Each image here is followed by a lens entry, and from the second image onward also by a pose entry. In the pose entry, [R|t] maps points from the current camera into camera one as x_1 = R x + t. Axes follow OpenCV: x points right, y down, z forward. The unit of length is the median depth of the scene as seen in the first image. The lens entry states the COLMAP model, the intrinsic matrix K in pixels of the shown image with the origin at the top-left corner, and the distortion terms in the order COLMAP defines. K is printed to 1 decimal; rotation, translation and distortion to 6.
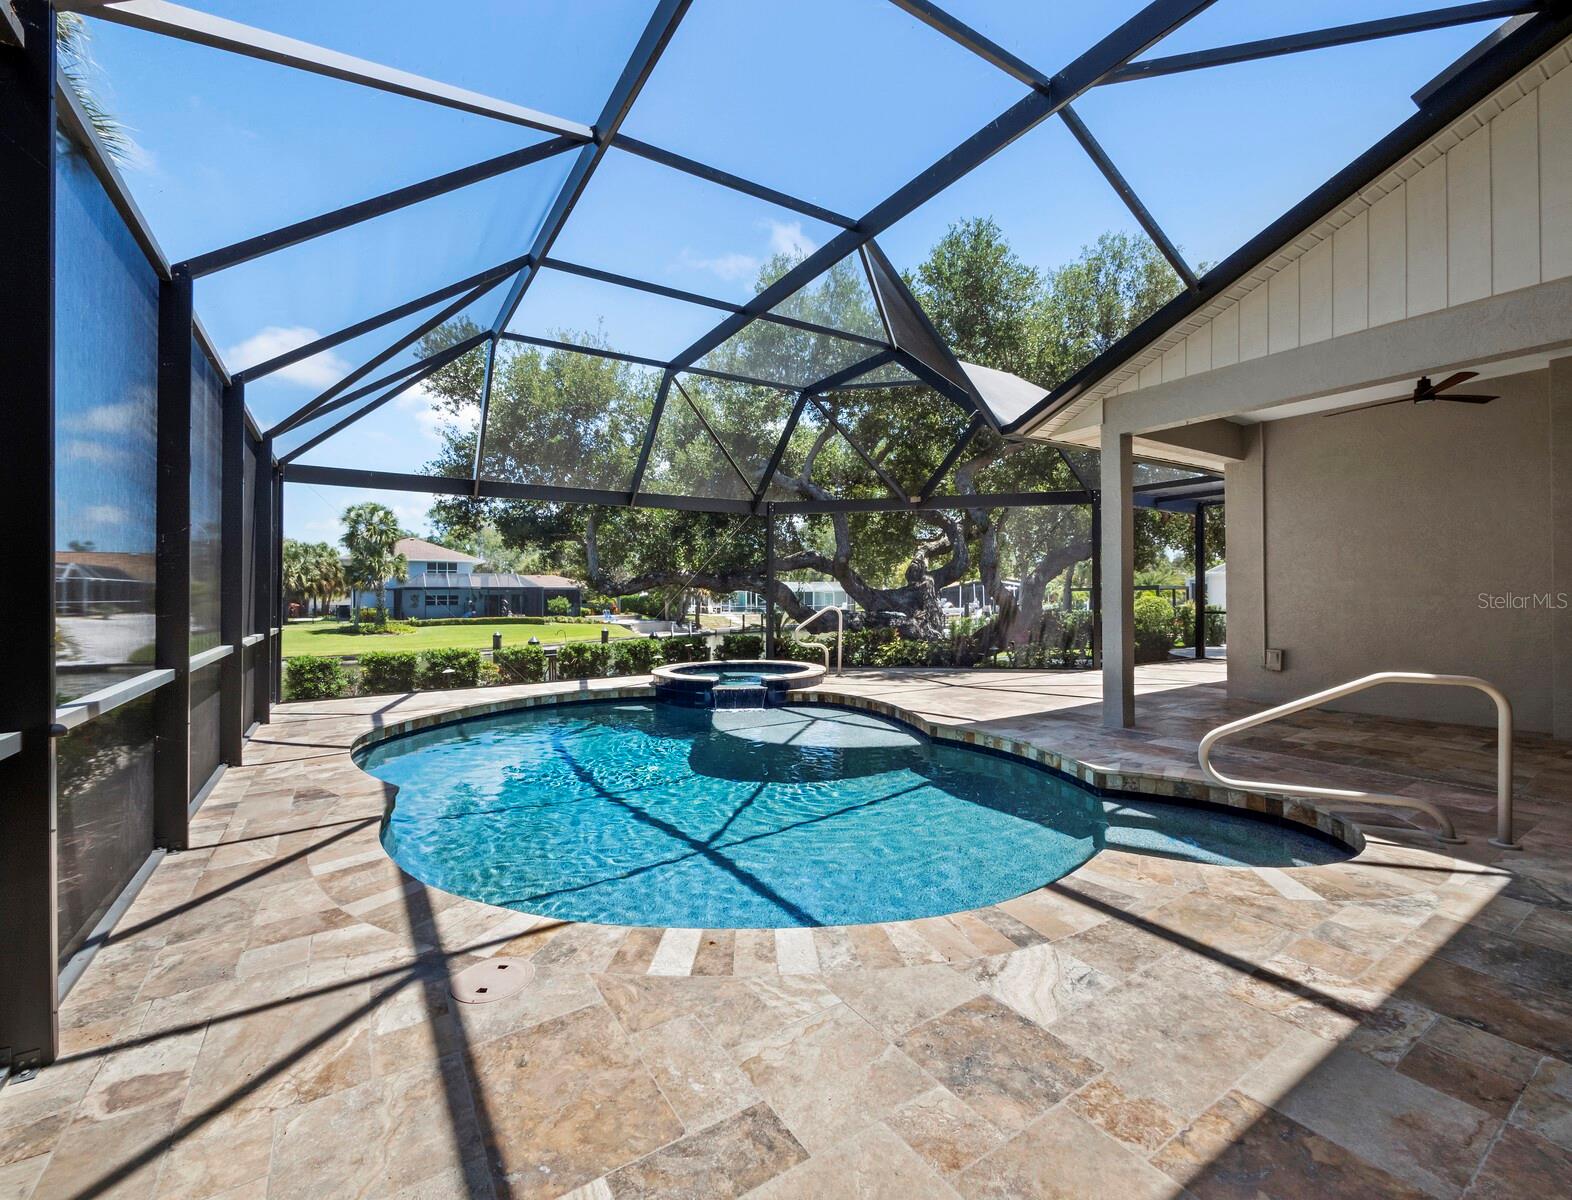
lens RADIAL K [[664.1, 0, 786.0], [0, 664.1, 600.0], [0, 0, 1]] dist [0.000295, -0.003807]
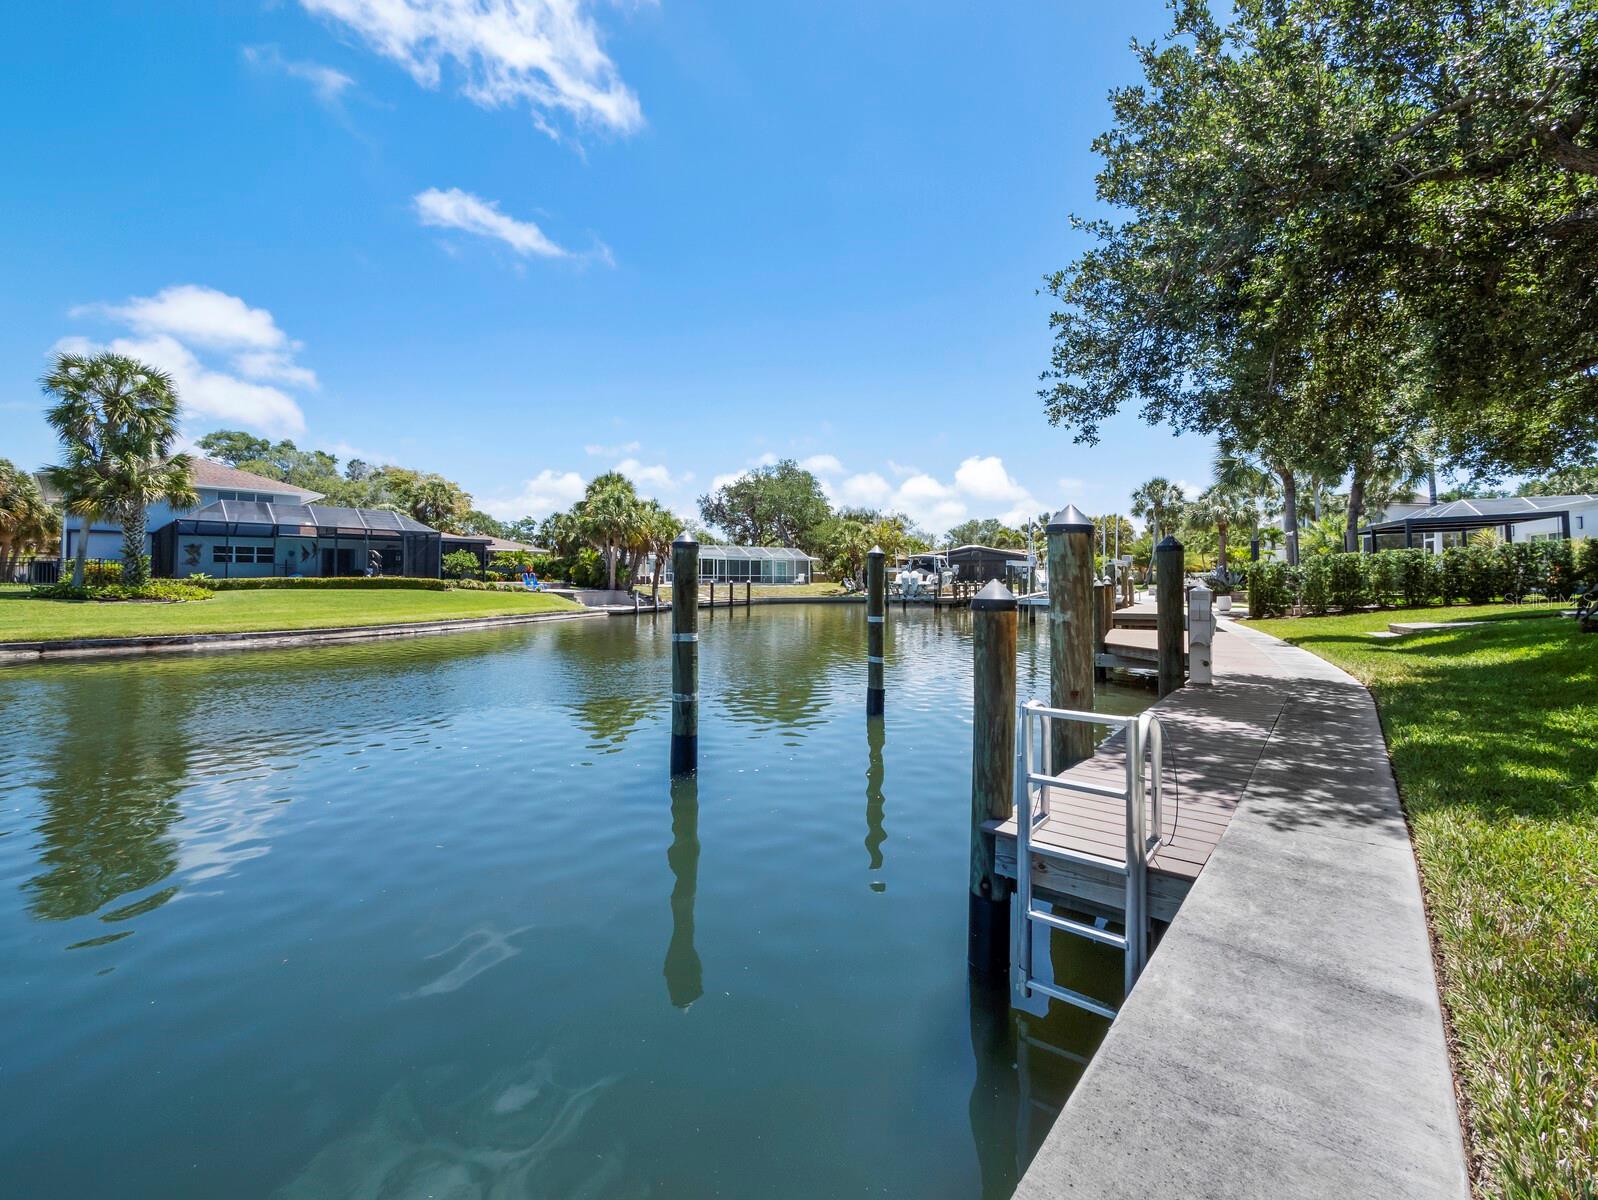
lens RADIAL K [[670.9, 0, 802.7], [0, 670.9, 598.1], [0, 0, 1]] dist [-0.005182, 0.000082]
pose [[0.964024, 0.000016, 0.265814, -0.715594], [-0.005040, 0.999821, 0.018221, 0.107563], [-0.265766, -0.018906, 0.963852, 1.013874]]
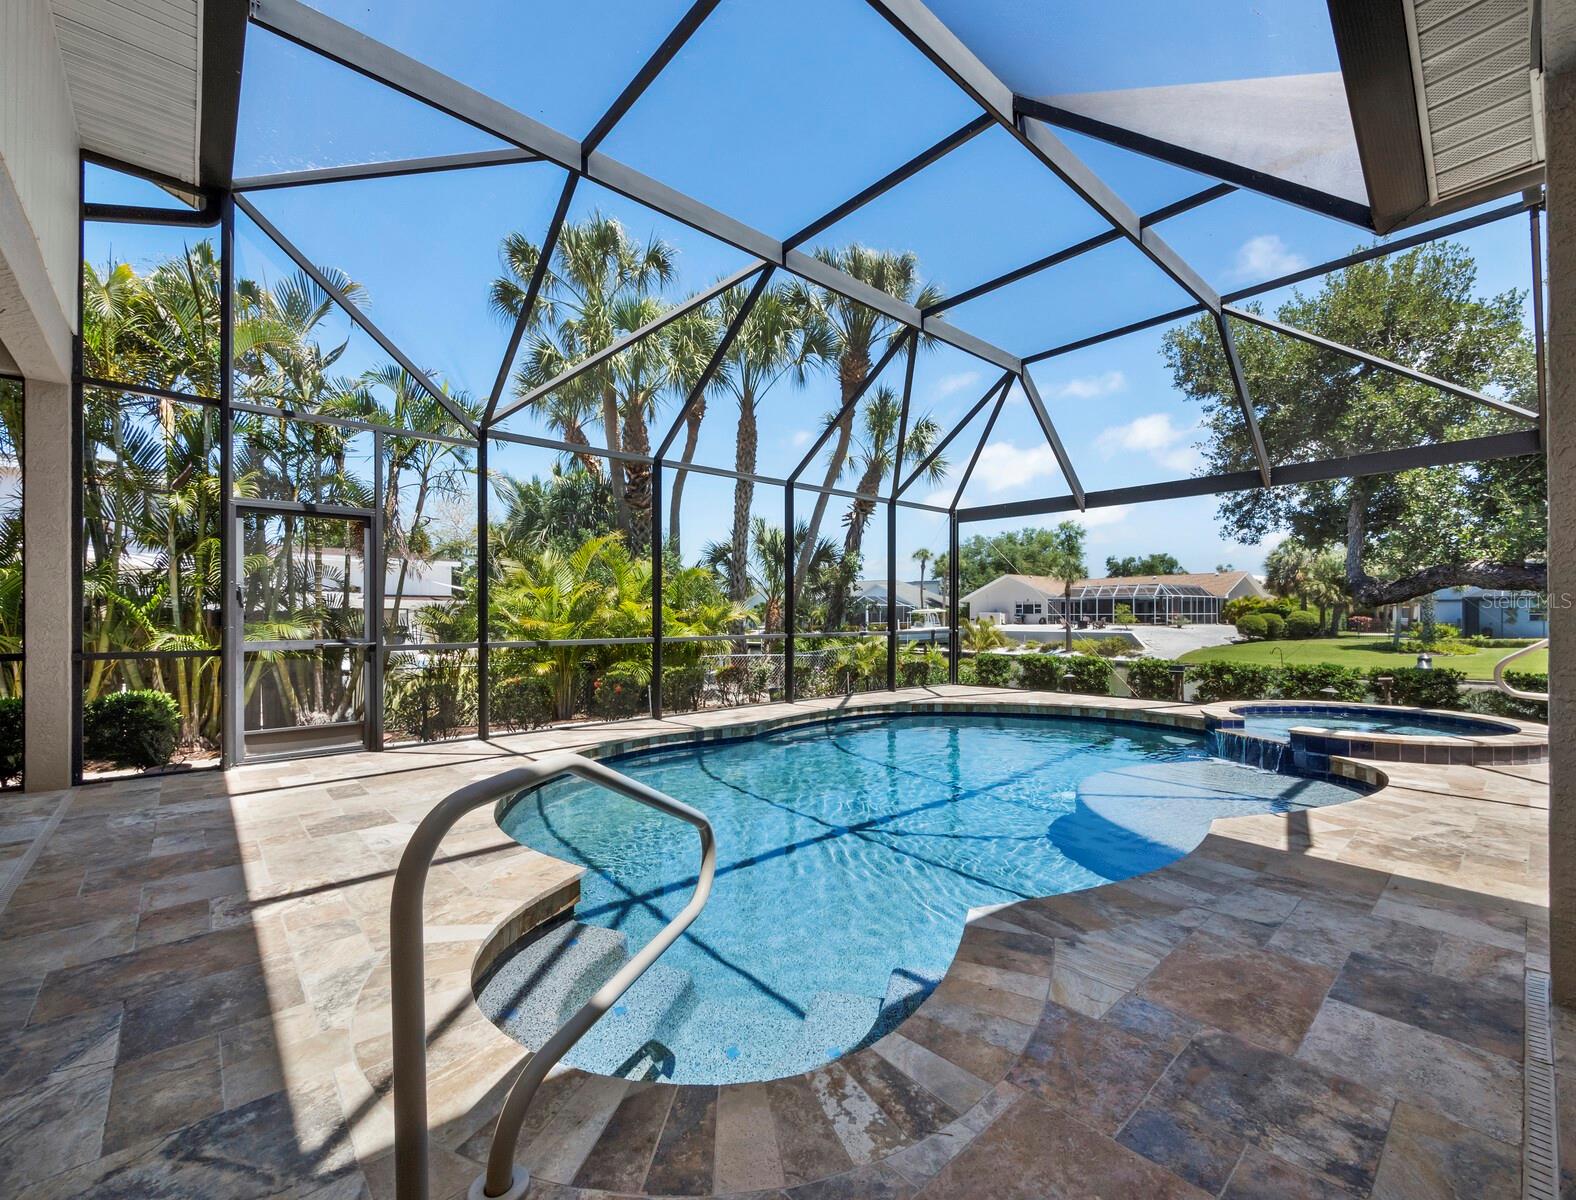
lens RADIAL K [[687.5, 0, 788.0], [0, 687.5, 600.0], [0, 0, 1]] dist [-0.001897, -0.000126]
pose [[0.148565, -0.017756, -0.988743, 0.330955], [-0.001915, 0.999832, -0.018243, 0.004531], [0.988901, 0.004603, 0.148506, 0.254690]]
